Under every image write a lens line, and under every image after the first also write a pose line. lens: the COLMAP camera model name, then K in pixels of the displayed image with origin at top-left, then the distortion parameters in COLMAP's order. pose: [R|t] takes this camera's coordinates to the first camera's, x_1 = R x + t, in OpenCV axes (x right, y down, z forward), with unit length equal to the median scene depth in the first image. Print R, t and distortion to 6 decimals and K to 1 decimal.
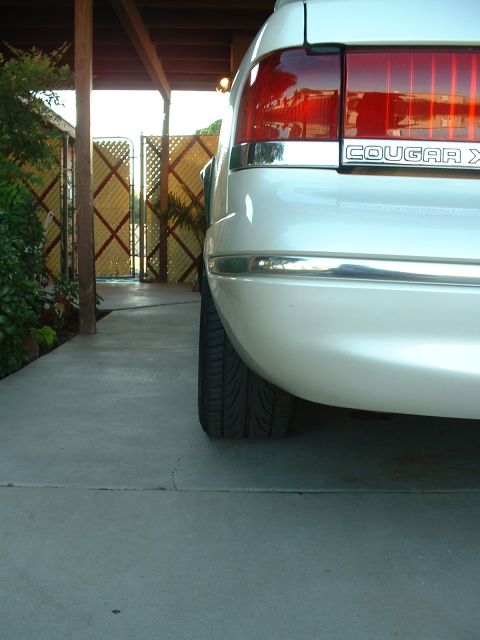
lens RADIAL K [[752.4, 0, 240.0], [0, 752.4, 320.0], [0, 0, 1]] dist [-0.252692, 0.232992]
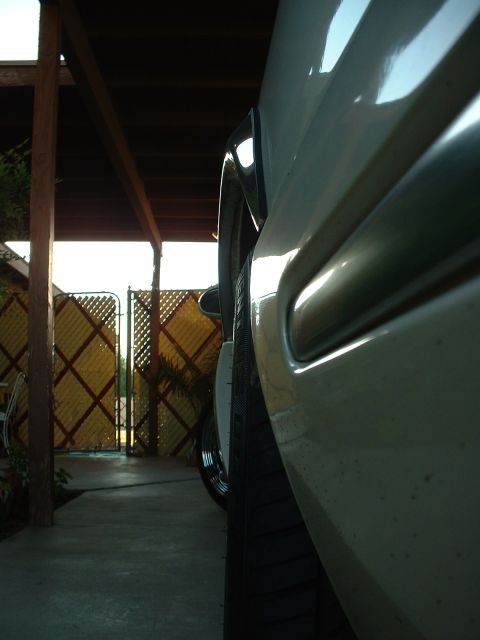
lens RADIAL K [[752.4, 0, 240.0], [0, 752.4, 320.0], [0, 0, 1]] dist [-0.252692, 0.232992]
pose [[0.999848, -0.013713, 0.010809, -0.009259], [0.015829, 0.973133, -0.229700, -0.004594], [-0.007369, 0.229836, 0.973201, 0.126834]]
